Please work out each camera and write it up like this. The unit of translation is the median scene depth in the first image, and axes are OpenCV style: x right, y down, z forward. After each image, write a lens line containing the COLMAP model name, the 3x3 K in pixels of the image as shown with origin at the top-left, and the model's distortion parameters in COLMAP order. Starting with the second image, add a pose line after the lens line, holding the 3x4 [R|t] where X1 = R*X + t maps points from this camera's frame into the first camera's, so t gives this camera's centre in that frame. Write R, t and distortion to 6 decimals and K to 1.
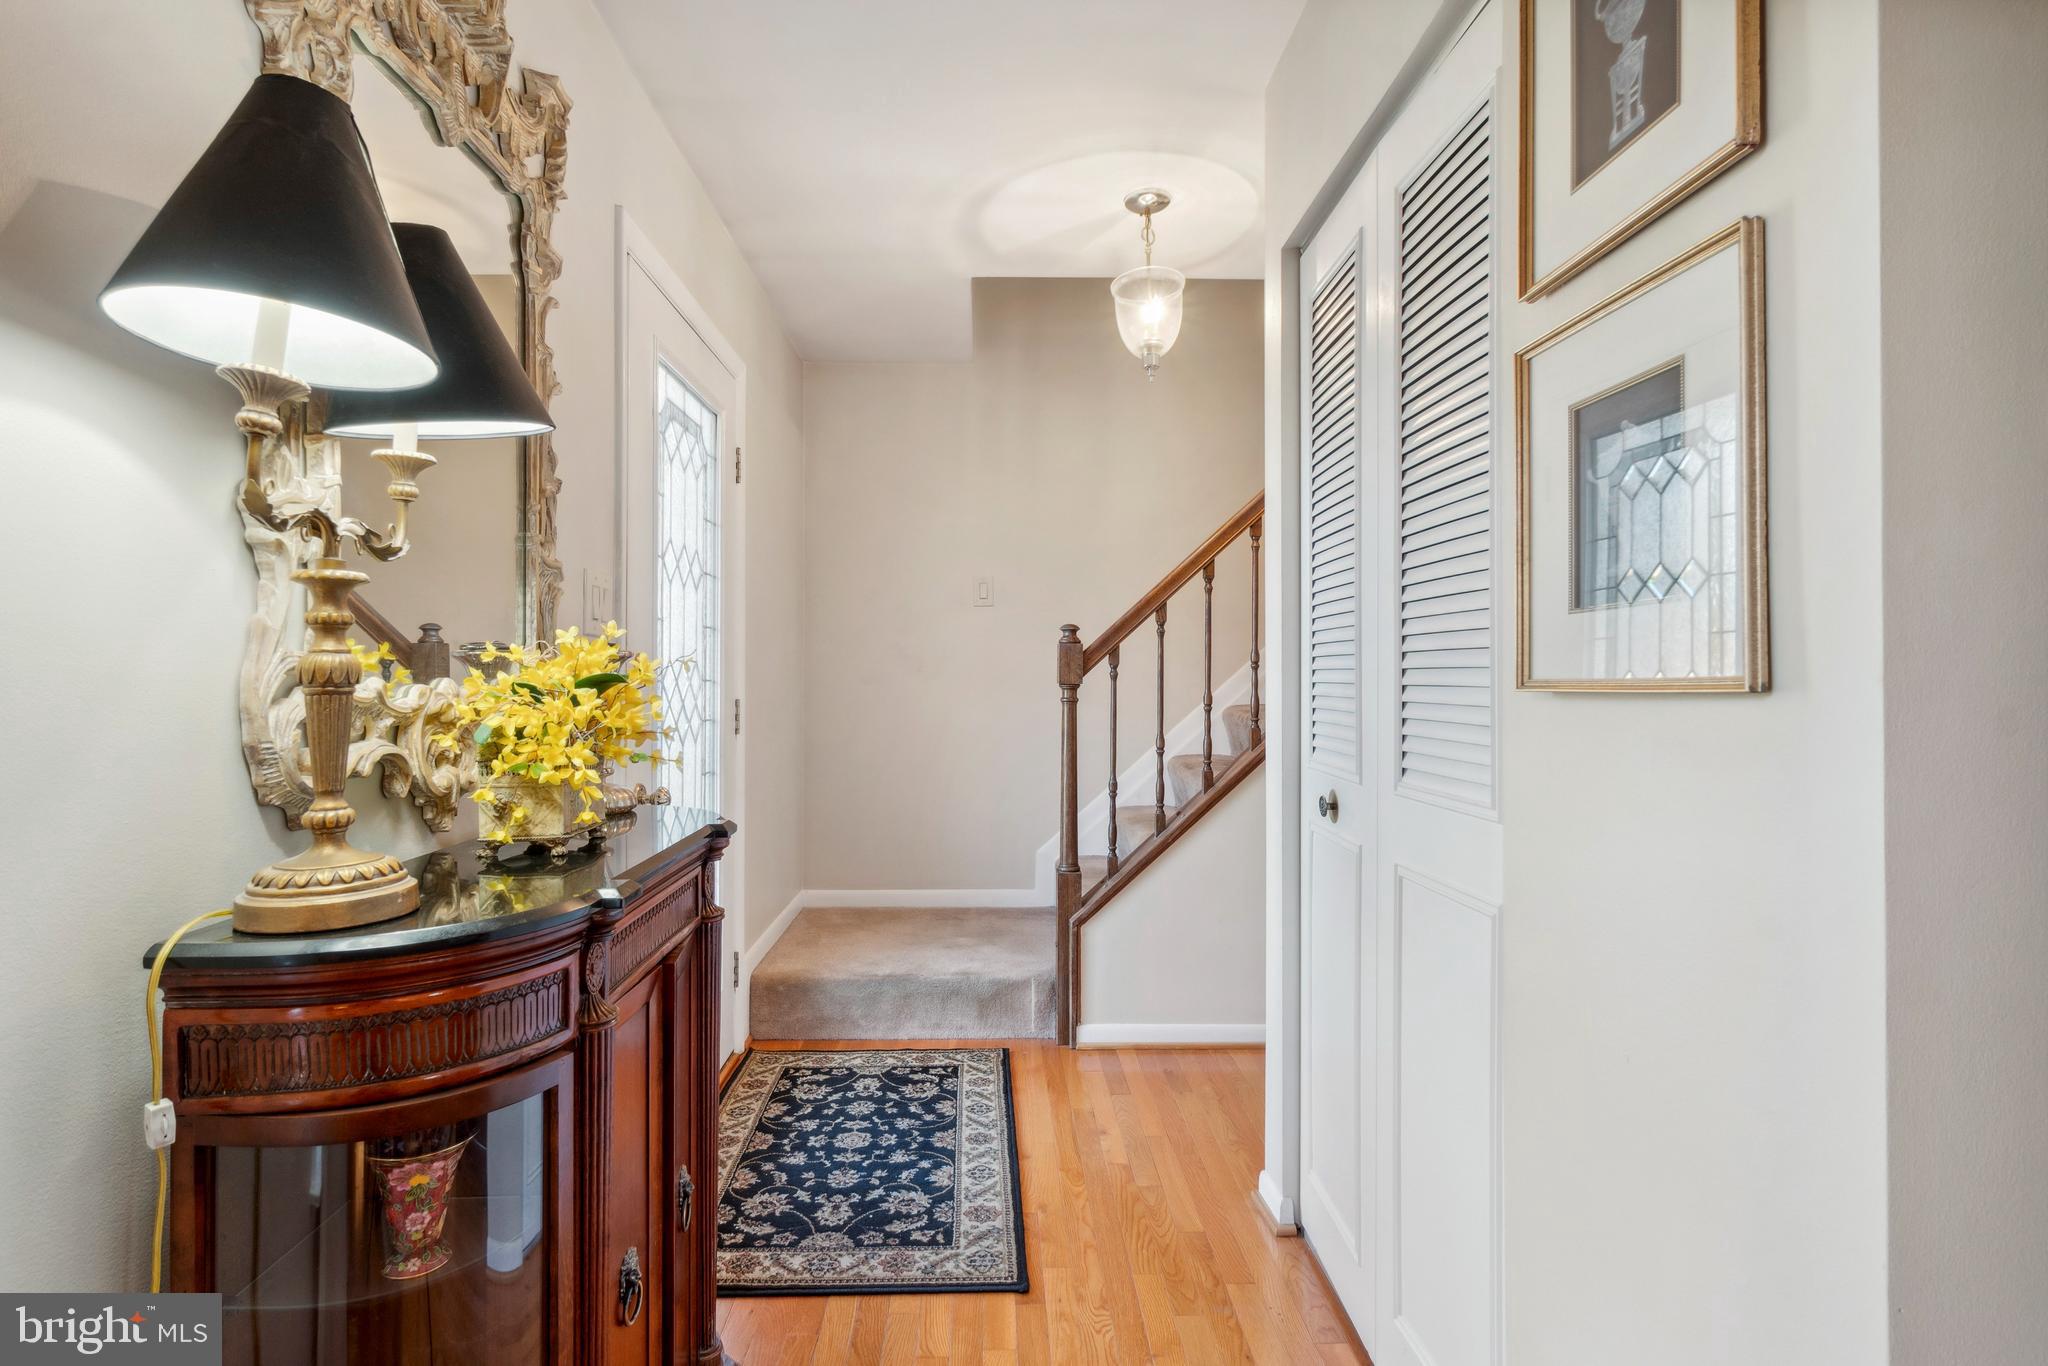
lens RADIAL K [[945.1, 0, 1021.5], [0, 945.1, 675.3], [0, 0, 1]] dist [-0.000142, -0.000042]
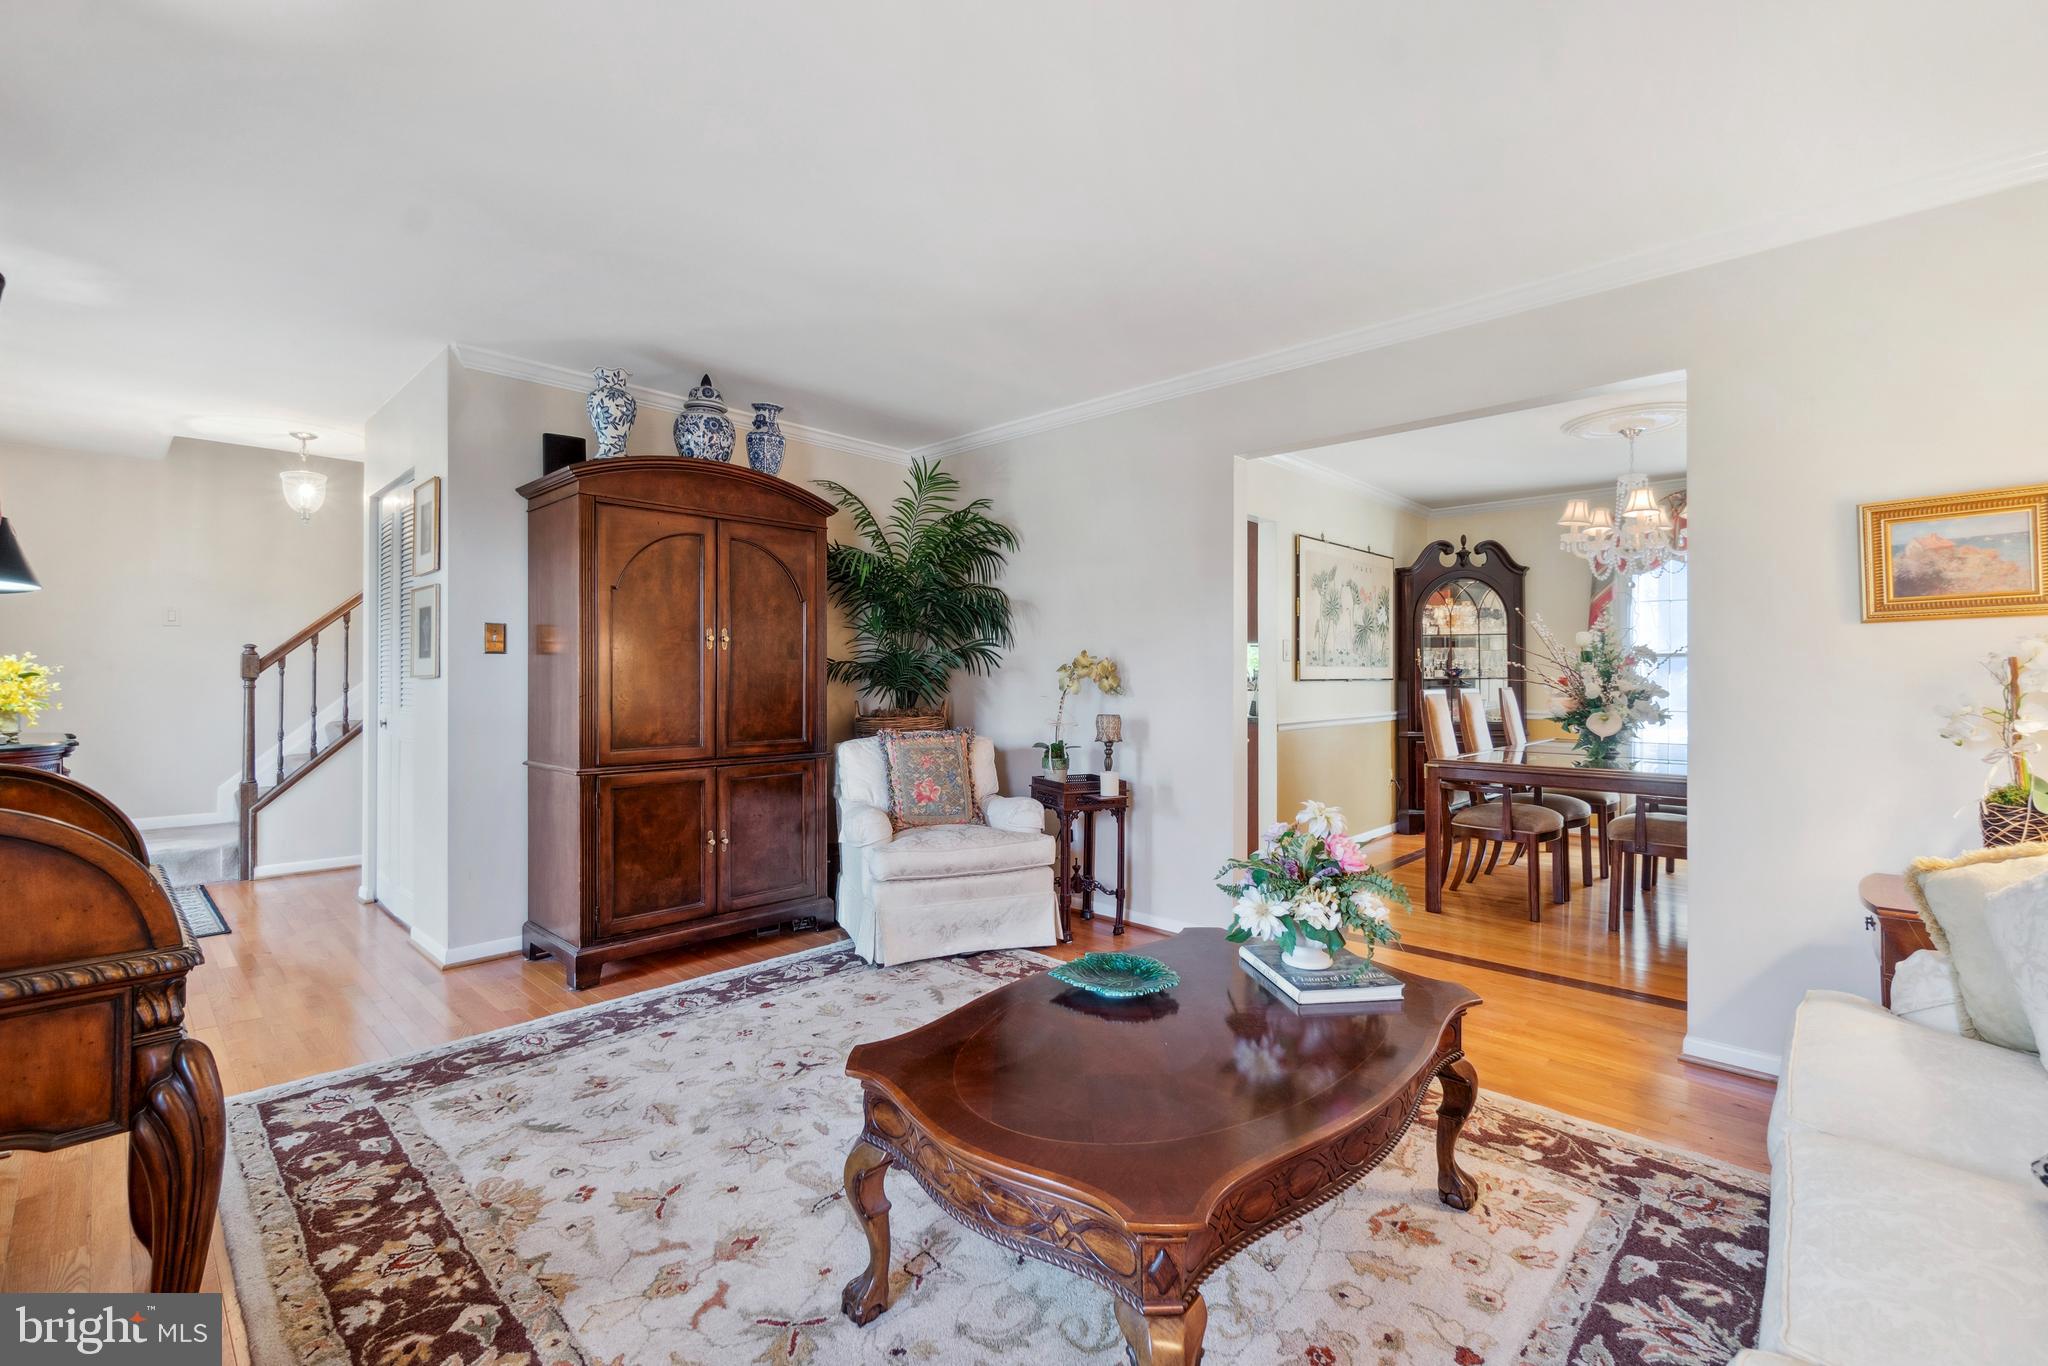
lens RADIAL K [[912.7, 0, 1024.4], [0, 912.7, 672.4], [0, 0, 1]] dist [-0.004548, -0.001264]
pose [[0.714718, 0.003998, 0.699402, -0.101069], [-0.002570, 0.999992, -0.003090, 0.000187], [-0.699408, 0.000411, 0.714722, -1.215640]]
